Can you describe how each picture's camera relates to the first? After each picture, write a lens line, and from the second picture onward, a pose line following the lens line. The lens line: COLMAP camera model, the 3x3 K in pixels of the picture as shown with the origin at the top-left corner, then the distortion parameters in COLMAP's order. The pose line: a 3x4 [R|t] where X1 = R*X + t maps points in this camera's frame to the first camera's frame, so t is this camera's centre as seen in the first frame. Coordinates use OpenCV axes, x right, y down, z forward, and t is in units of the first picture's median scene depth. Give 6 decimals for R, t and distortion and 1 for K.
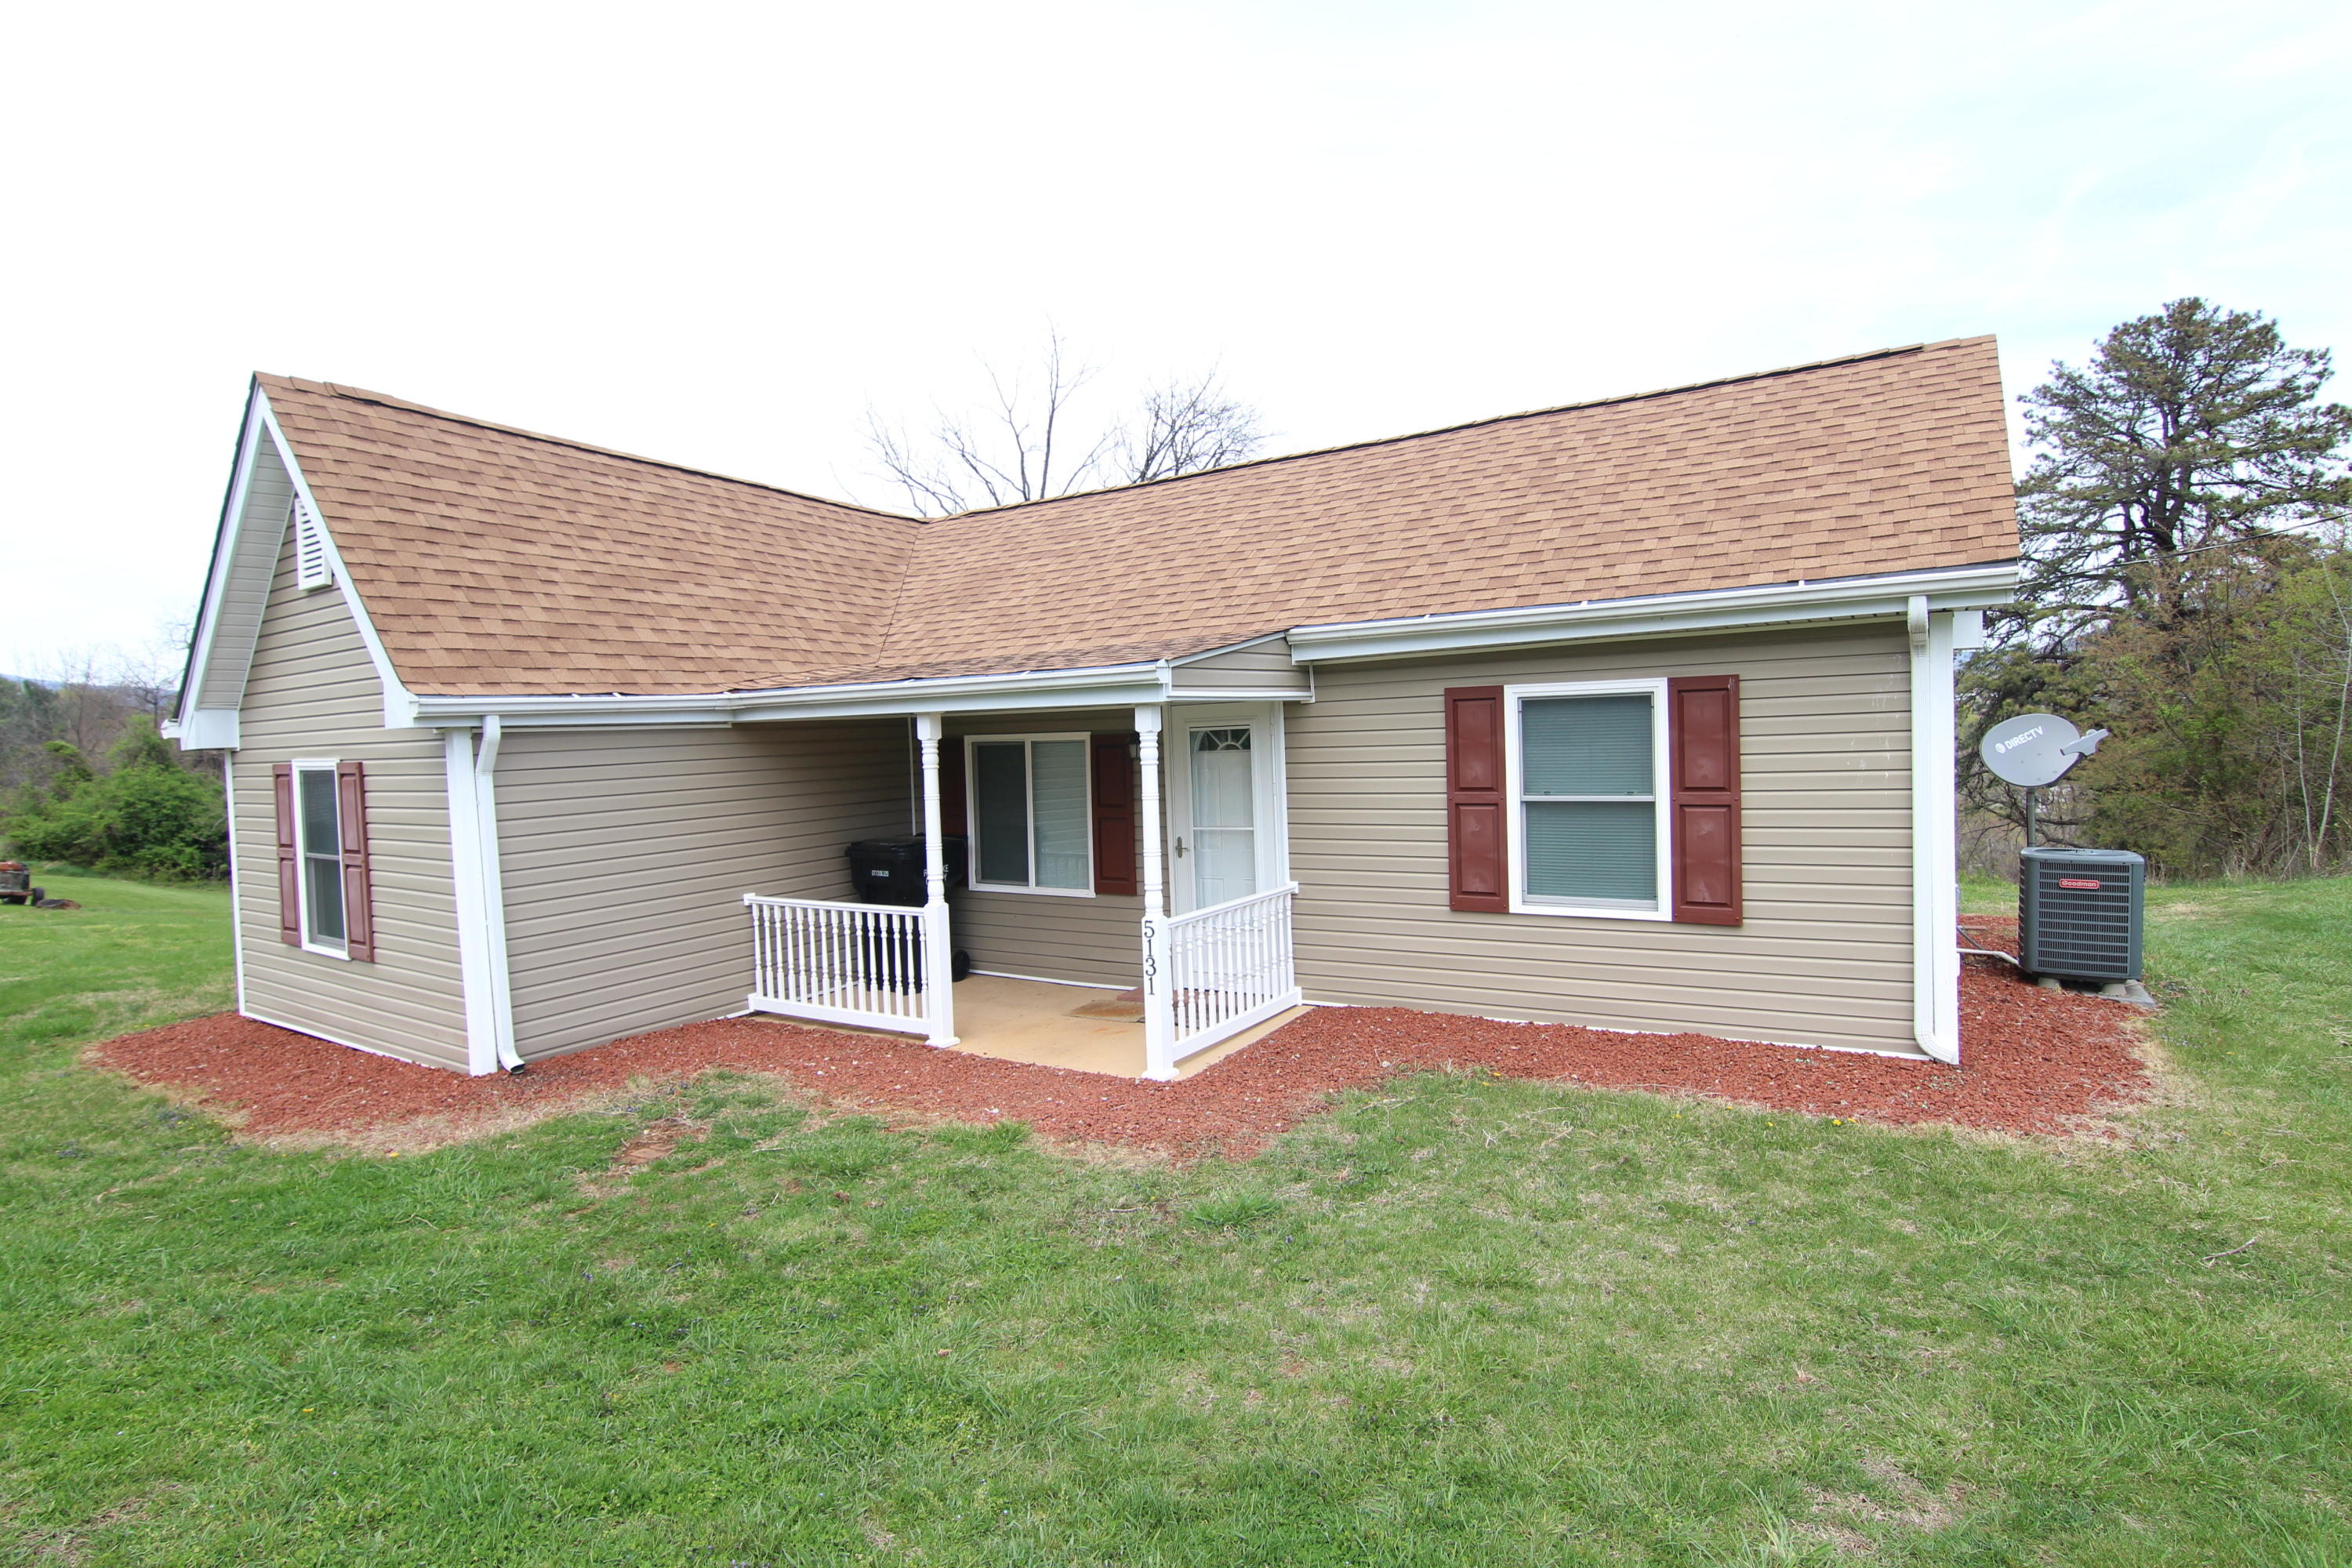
lens RADIAL K [[1192.8, 0, 1175.3], [0, 1192.8, 775.0], [0, 0, 1]] dist [-0.003761, -0.014033]
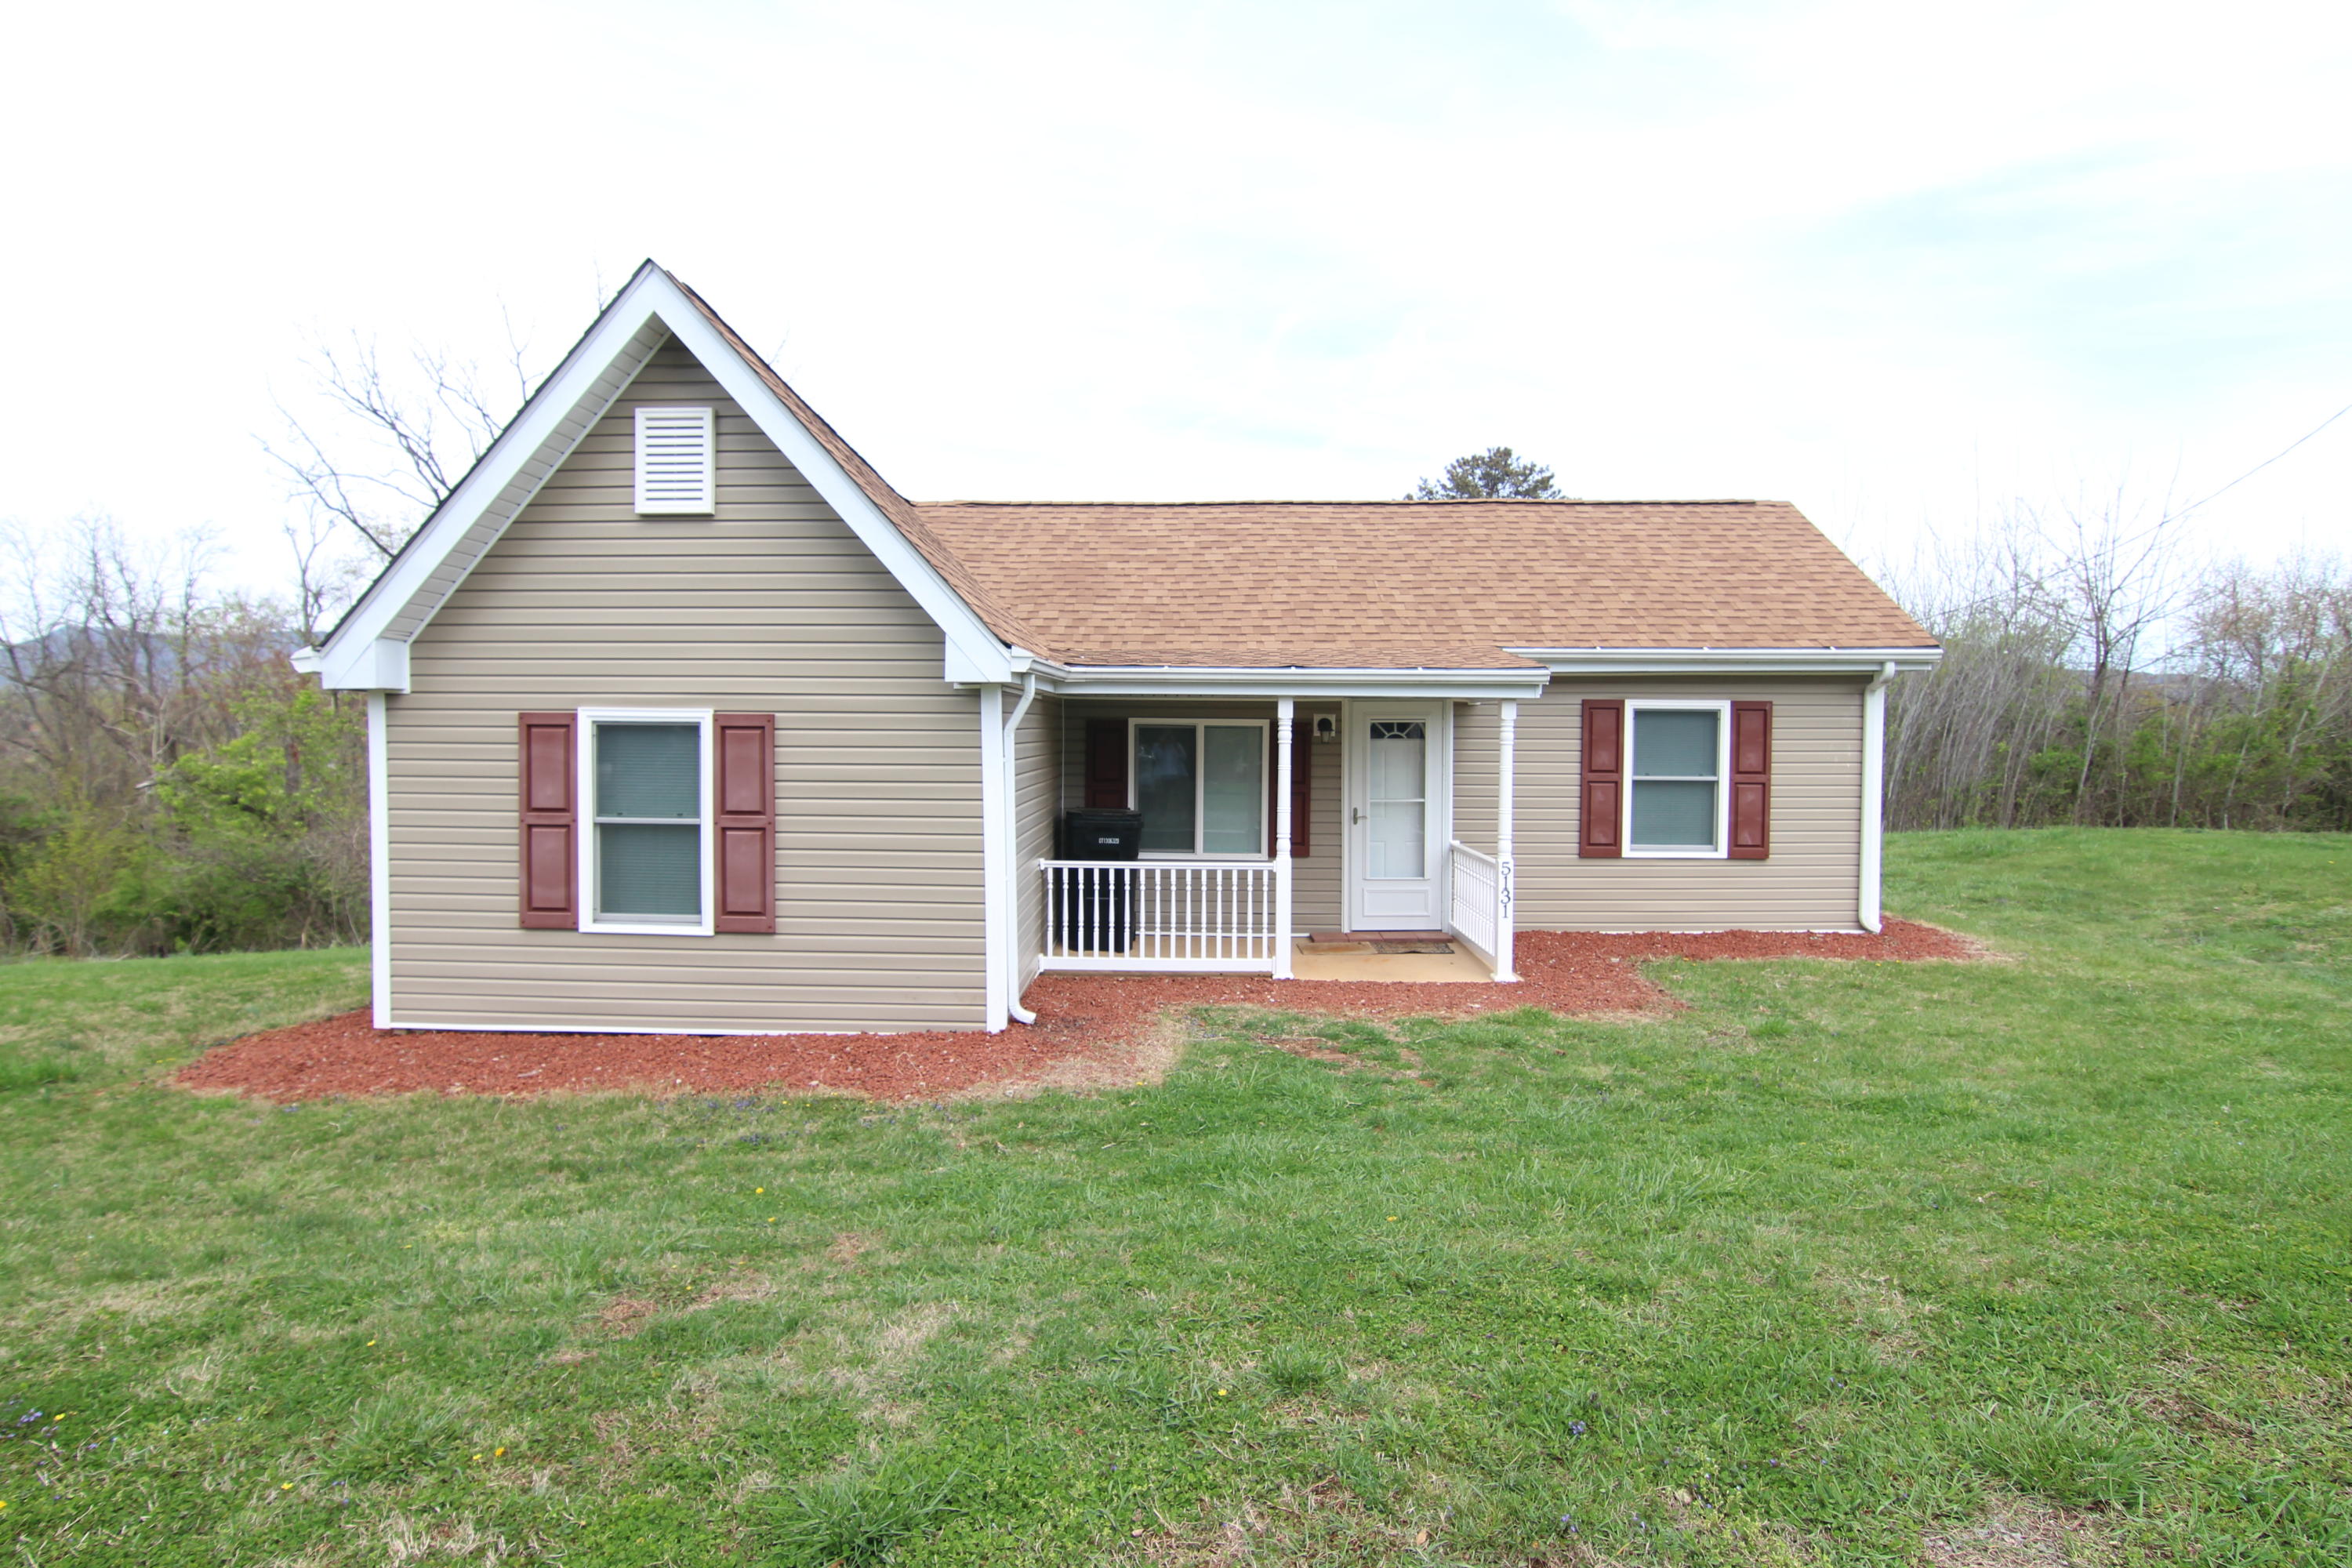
lens RADIAL K [[1192.8, 0, 1175.3], [0, 1192.8, 775.0], [0, 0, 1]] dist [-0.003761, -0.014033]
pose [[0.848868, 0.022114, 0.528142, -0.973912], [-0.015738, 0.999739, -0.016565, 0.049876], [-0.528371, 0.005749, 0.848994, 0.061333]]
